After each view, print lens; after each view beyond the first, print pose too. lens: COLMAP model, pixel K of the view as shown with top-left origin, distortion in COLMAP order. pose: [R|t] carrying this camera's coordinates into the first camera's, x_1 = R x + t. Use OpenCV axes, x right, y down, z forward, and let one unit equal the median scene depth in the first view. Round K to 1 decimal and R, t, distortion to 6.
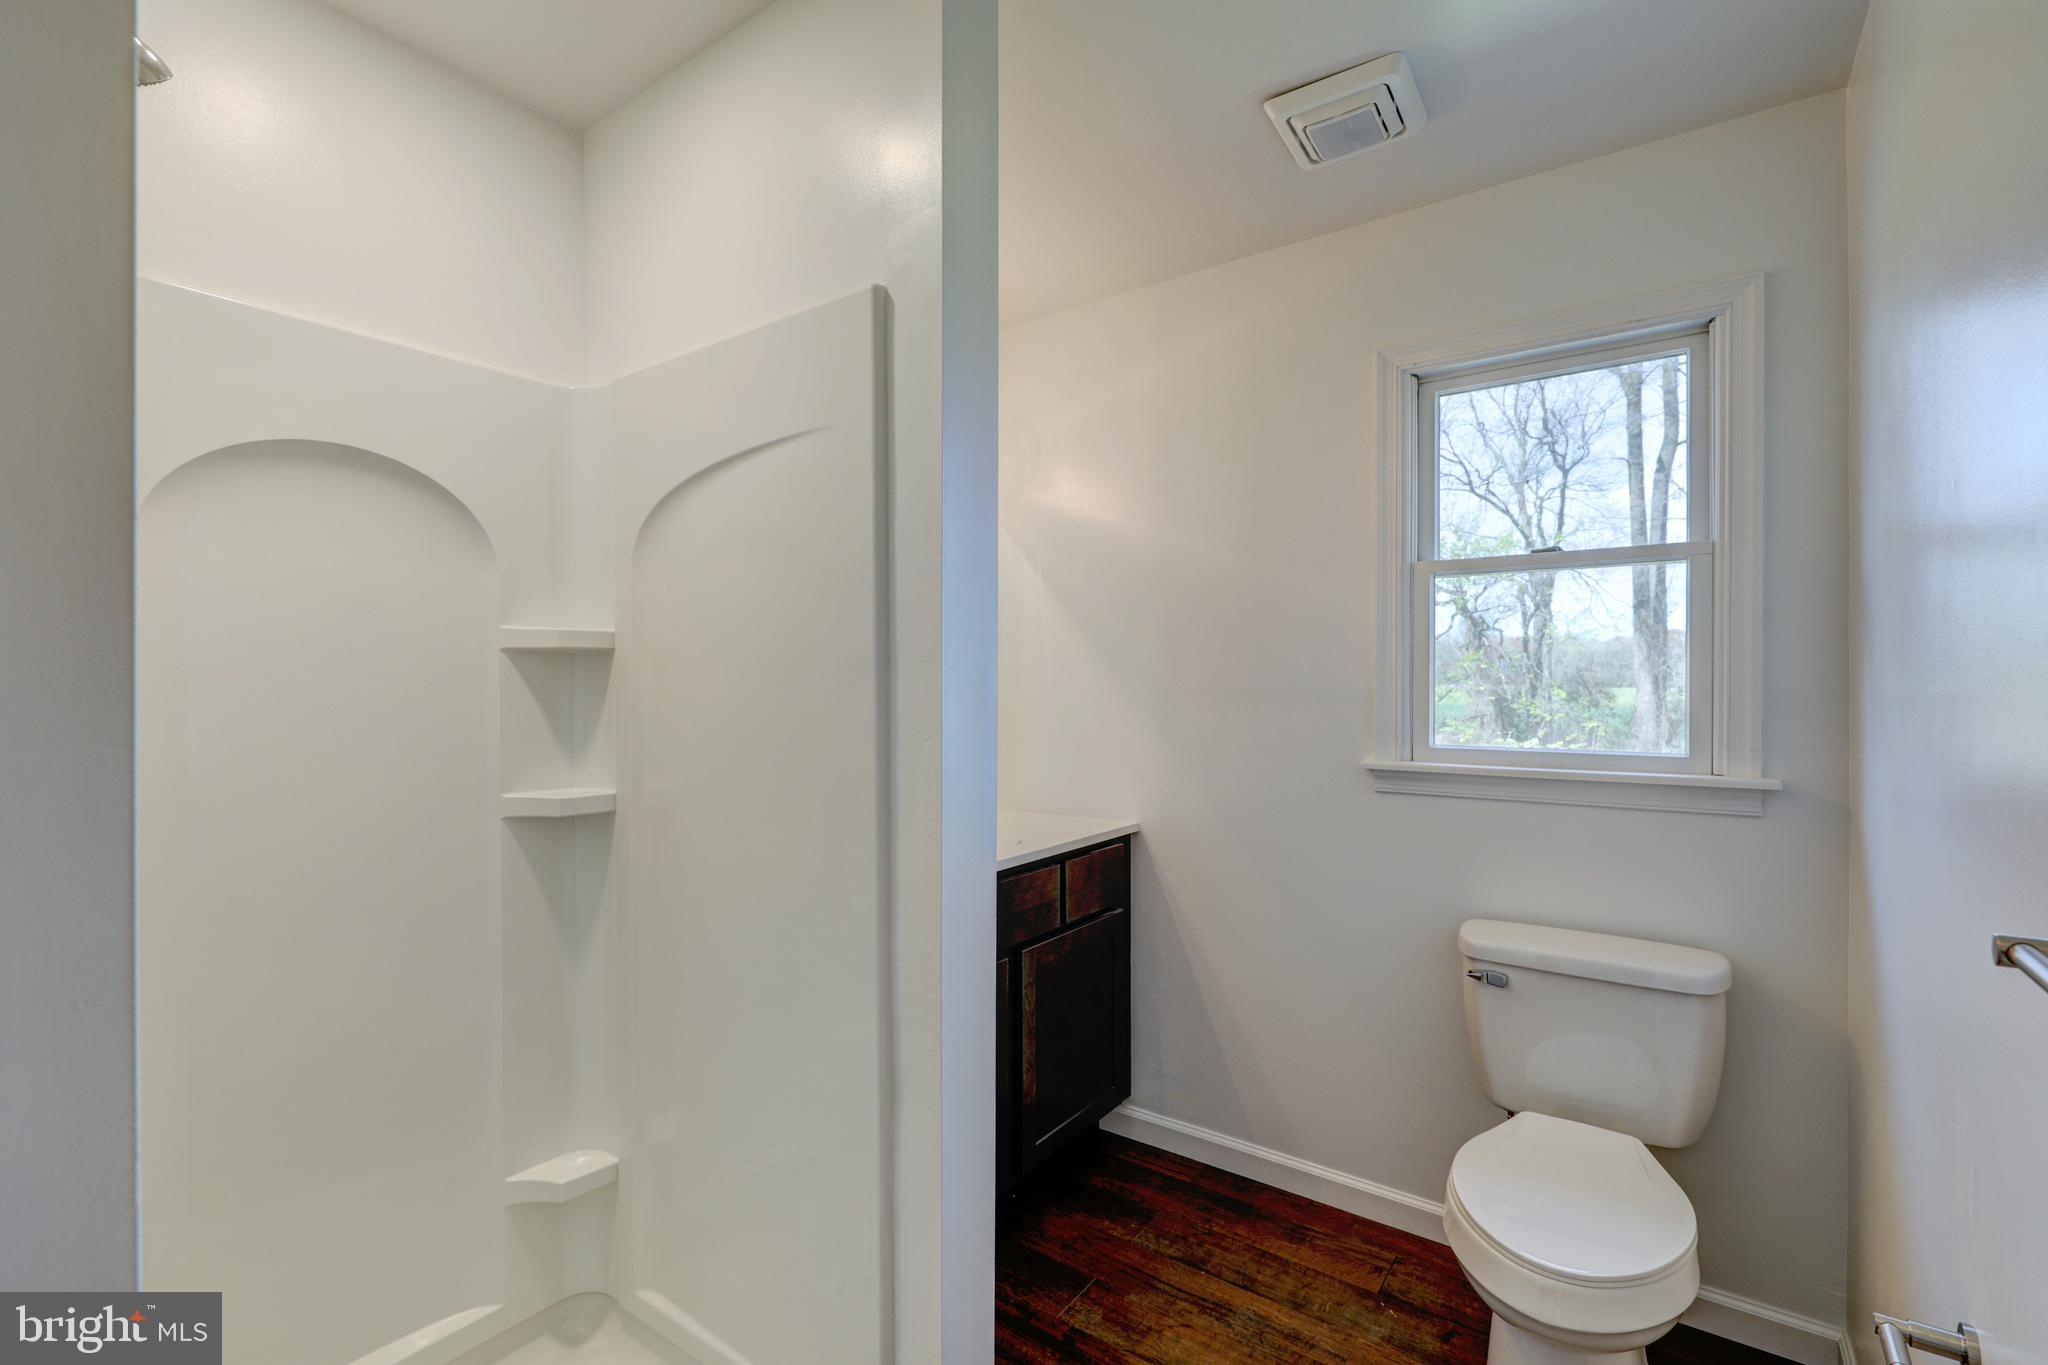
lens RADIAL K [[906.5, 0, 1024.0], [0, 906.5, 682.5], [0, 0, 1]] dist [0.001899, -0.000457]
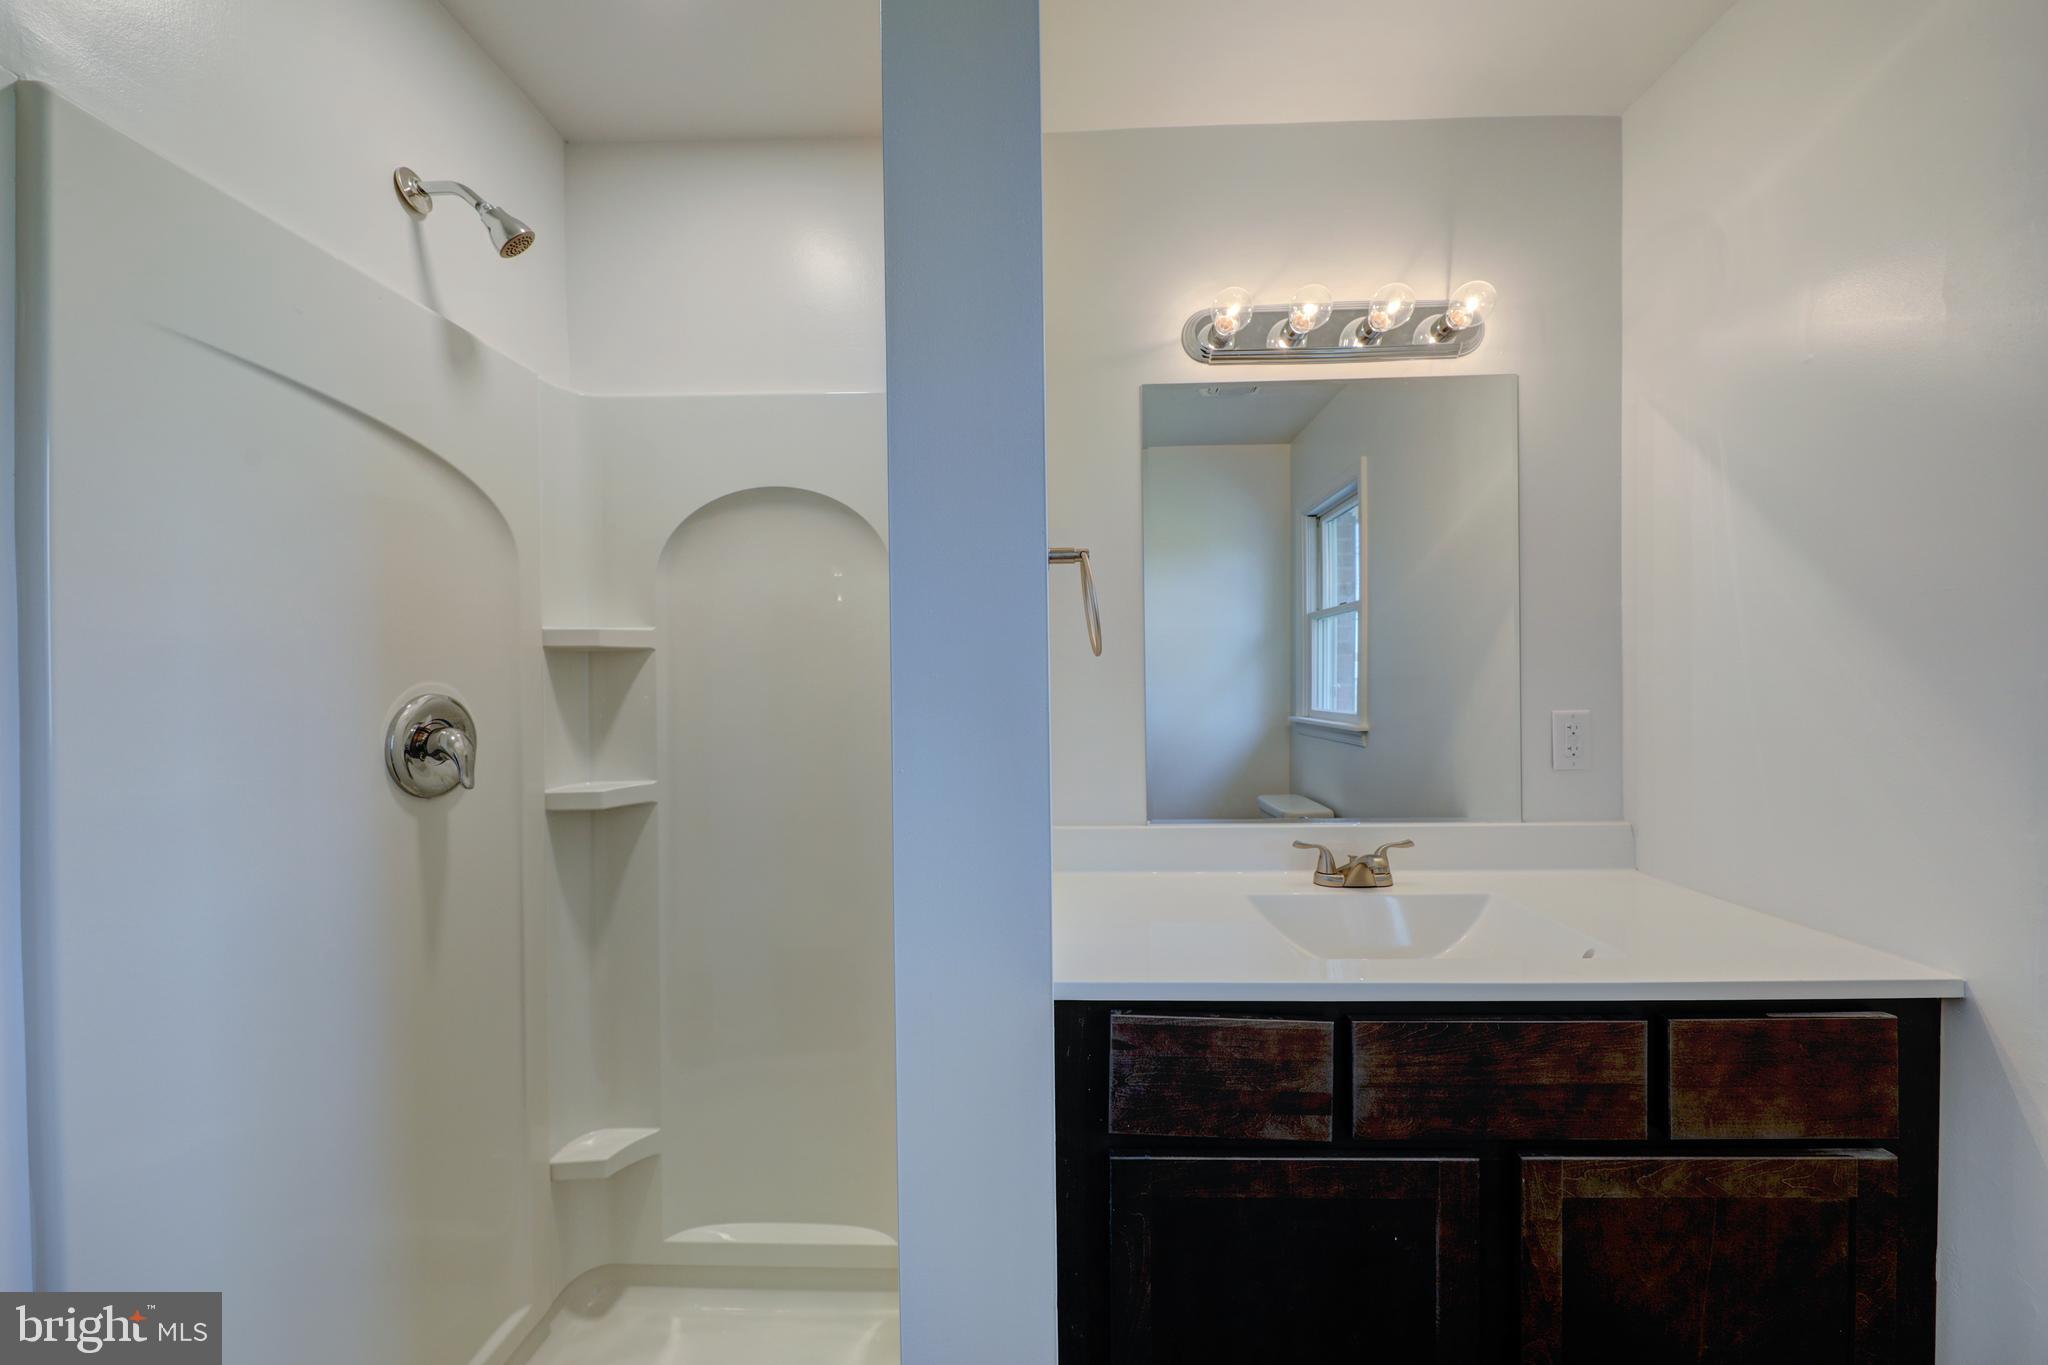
lens RADIAL K [[896.2, 0, 1024.0], [0, 896.2, 682.5], [0, 0, 1]] dist [-0.028525, -0.000189]
pose [[0.537606, -0.012531, -0.843103, 0.280589], [0.003980, 0.999916, -0.012323, 0.010350], [0.843187, 0.003270, 0.537611, 0.432206]]
